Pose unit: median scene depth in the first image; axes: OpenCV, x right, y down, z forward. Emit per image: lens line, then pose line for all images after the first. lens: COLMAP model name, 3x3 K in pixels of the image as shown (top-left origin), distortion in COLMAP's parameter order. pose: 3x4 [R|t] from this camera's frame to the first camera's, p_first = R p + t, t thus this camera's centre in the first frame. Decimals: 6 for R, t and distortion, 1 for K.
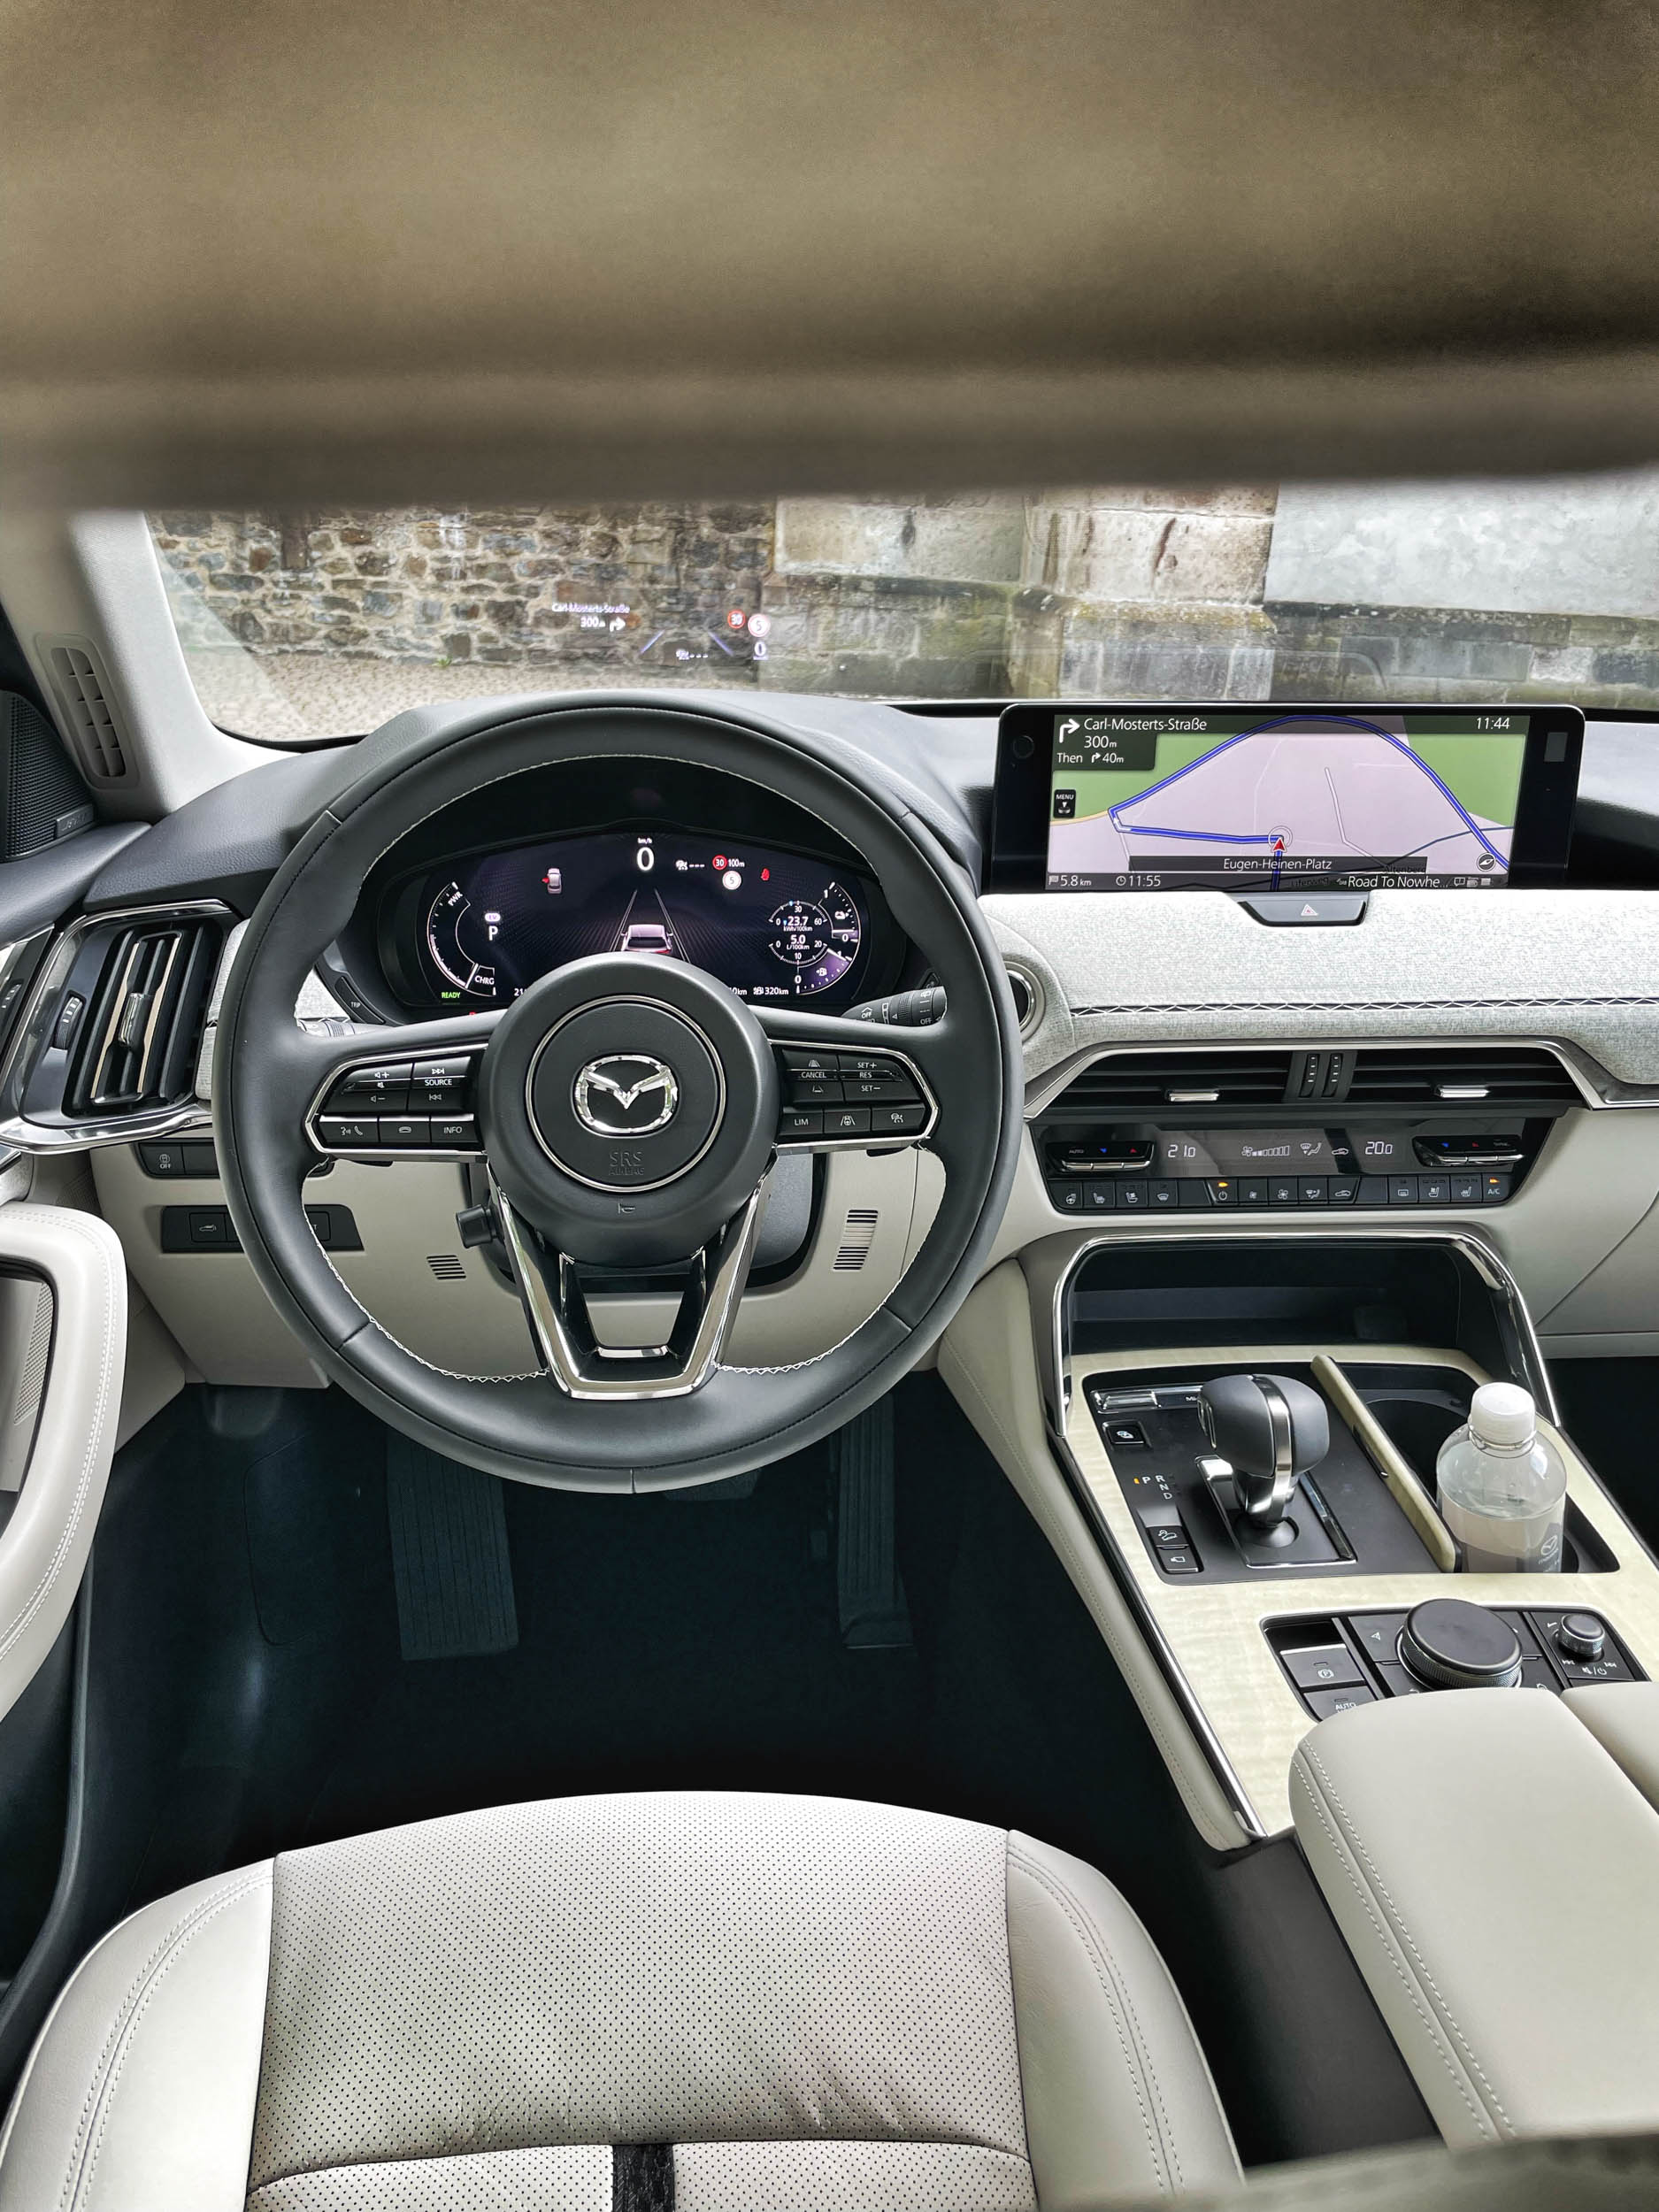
lens RADIAL K [[1696.9, 0, 824.1], [0, 1696.9, 1094.1], [0, 0, 1]] dist [0.040986, -0.057692]
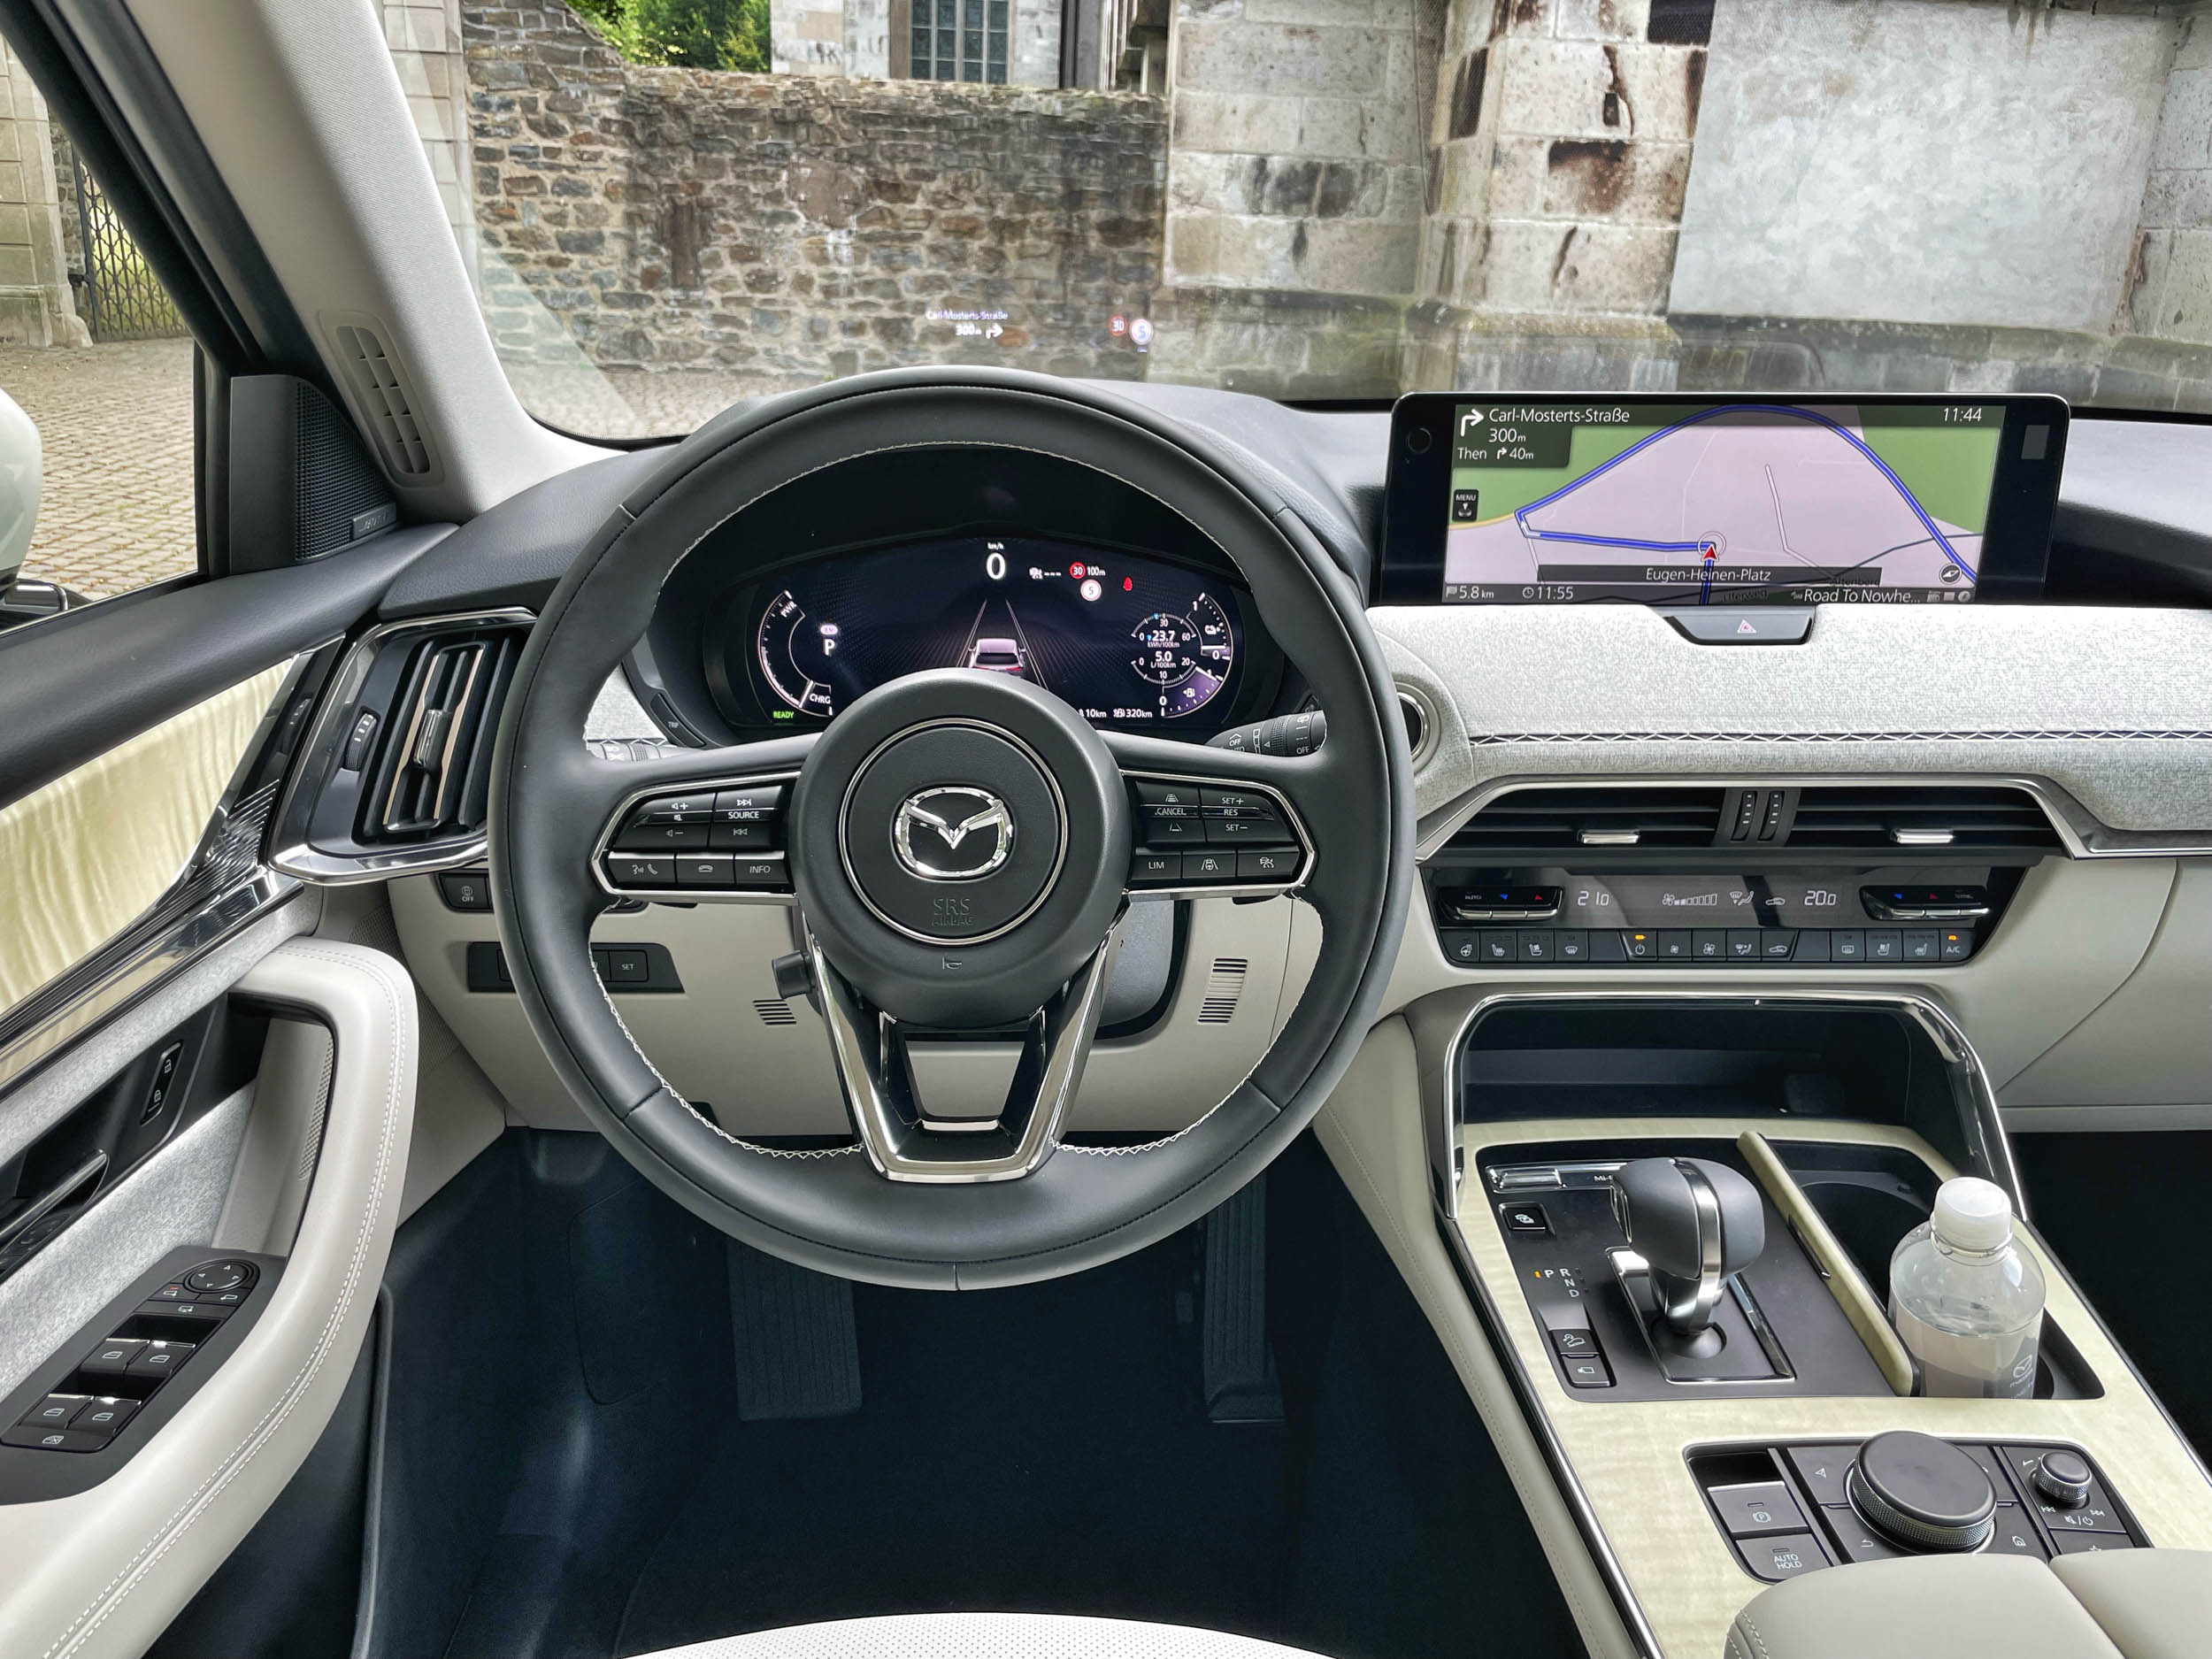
lens RADIAL K [[1696.9, 0, 1108.6], [0, 1696.9, 831.2], [0, 0, 1]] dist [0.040986, -0.057692]
pose [[0.998234, 0.013009, -0.057971, 0.009667], [-0.012425, 0.999869, 0.010414, -0.007934], [0.058099, -0.009675, 0.998264, 0.104650]]
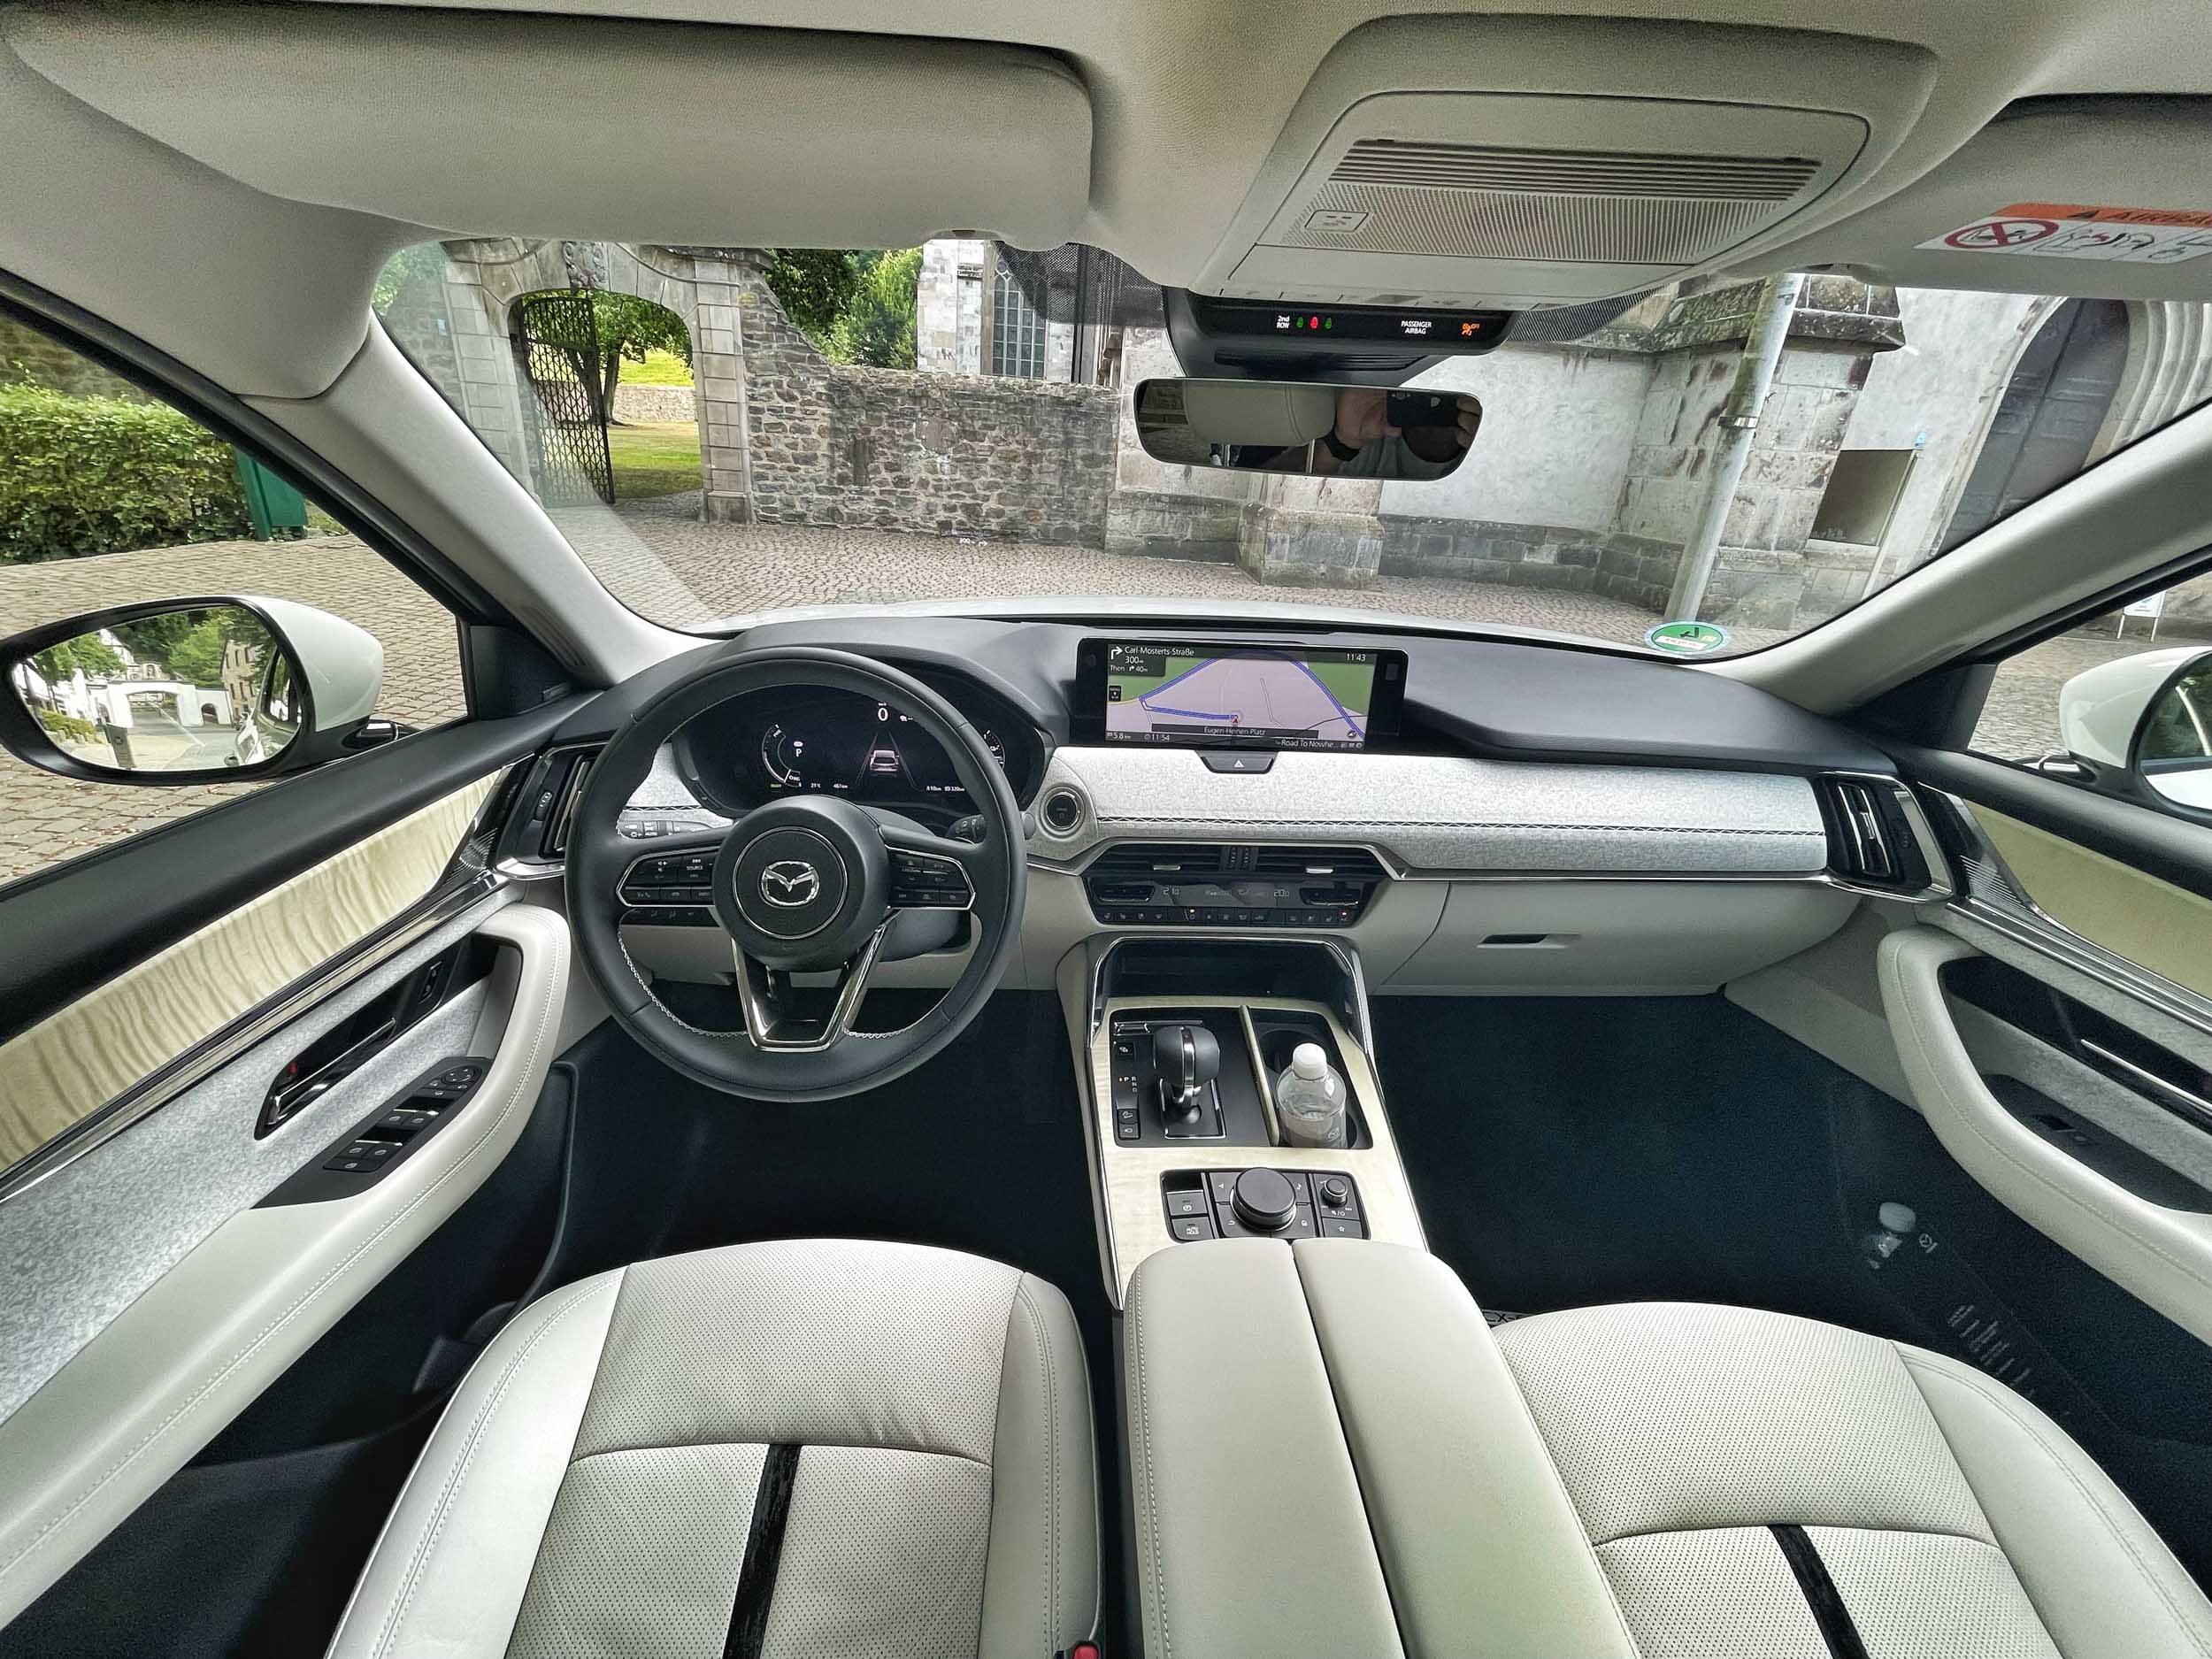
lens RADIAL K [[890.3, 0, 1112.4], [0, 890.3, 821.0], [0, 0, 1]] dist [-0.009278, 0.000016]
pose [[0.998530, 0.039566, -0.037044, 0.190680], [-0.037070, 0.997143, 0.065814, -0.104752], [0.039542, -0.064344, 0.997144, 0.069295]]
